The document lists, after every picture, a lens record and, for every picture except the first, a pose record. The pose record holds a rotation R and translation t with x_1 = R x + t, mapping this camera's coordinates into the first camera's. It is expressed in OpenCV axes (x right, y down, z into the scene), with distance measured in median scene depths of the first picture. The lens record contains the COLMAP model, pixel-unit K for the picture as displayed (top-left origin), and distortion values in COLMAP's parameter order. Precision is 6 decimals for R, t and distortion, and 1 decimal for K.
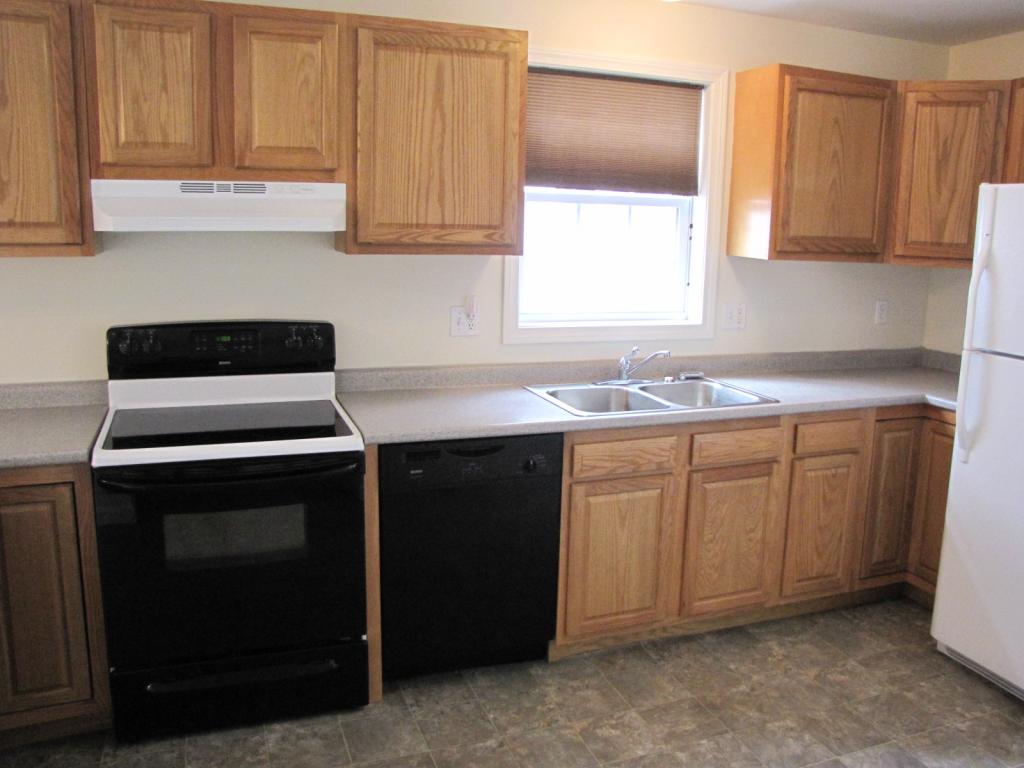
lens RADIAL K [[862.0, 0, 542.2], [0, 862.0, 365.9], [0, 0, 1]] dist [-0.102877, 0.039614]
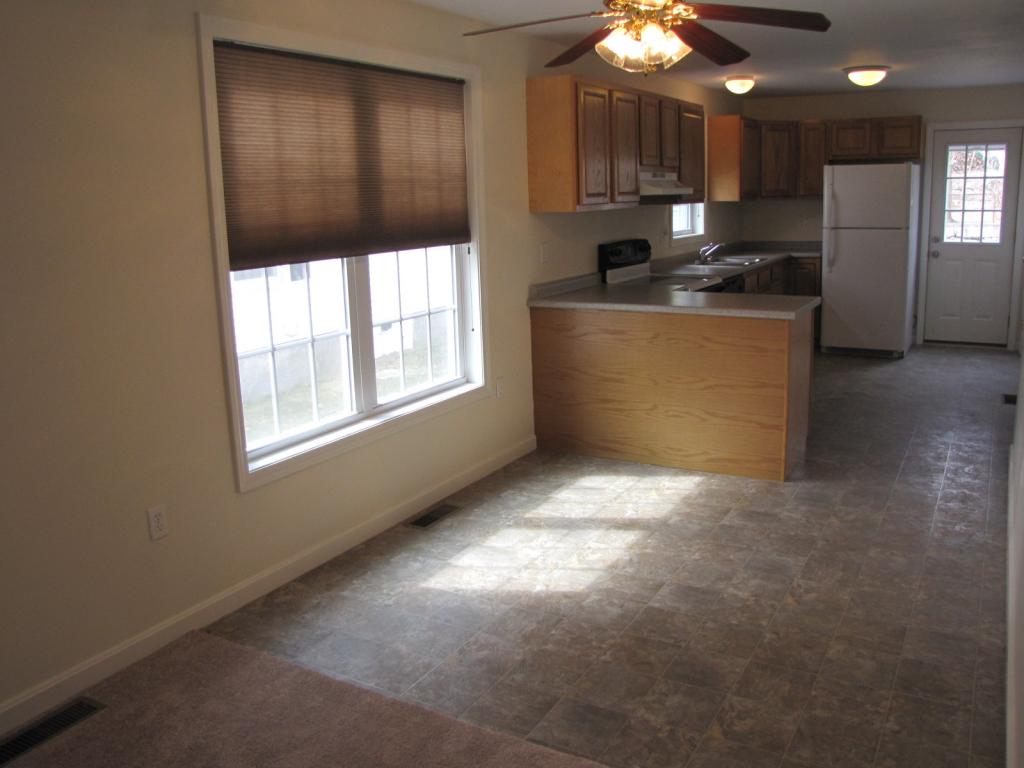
lens RADIAL K [[848.8, 0, 515.3], [0, 848.8, 381.9], [0, 0, 1]] dist [-0.114796, 0.006788]
pose [[0.775646, -0.187015, 0.602825, -1.758951], [0.160495, 0.982141, 0.098184, 0.036156], [-0.610421, 0.020595, 0.791809, -0.414328]]
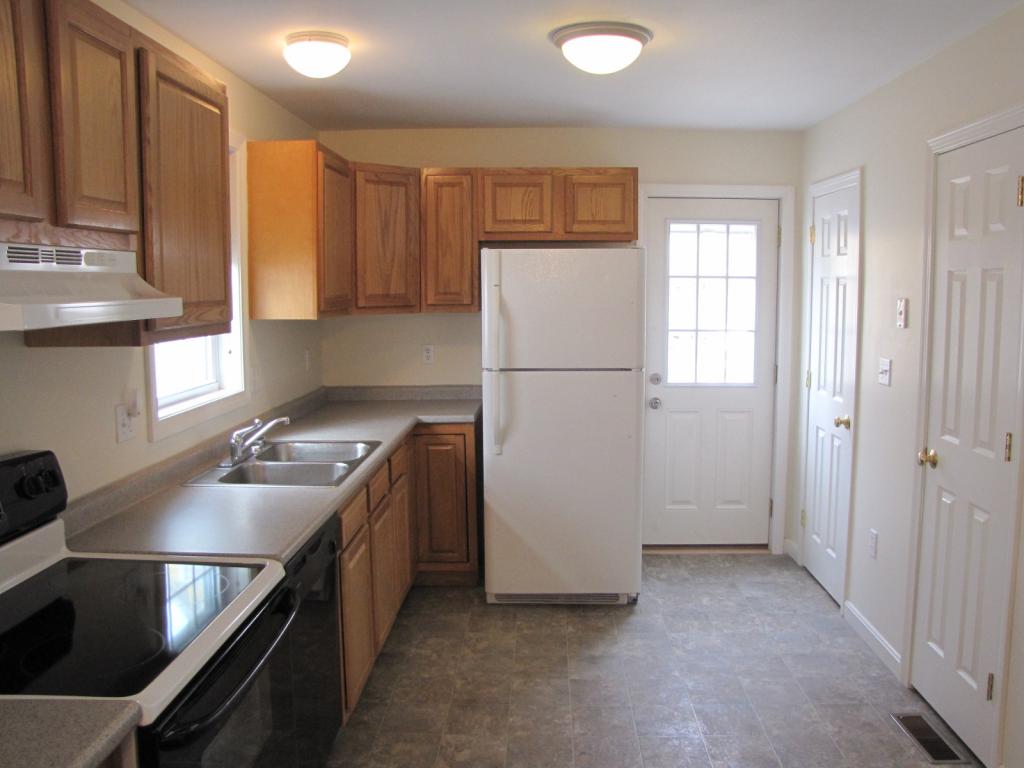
lens RADIAL K [[865.3, 0, 515.3], [0, 865.3, 380.7], [0, 0, 1]] dist [-0.173279, -0.002618]
pose [[0.394172, -0.129222, 0.909907, -0.681264], [0.169180, 0.983348, 0.066363, -0.082928], [-0.903331, 0.127780, 0.409470, 0.373288]]
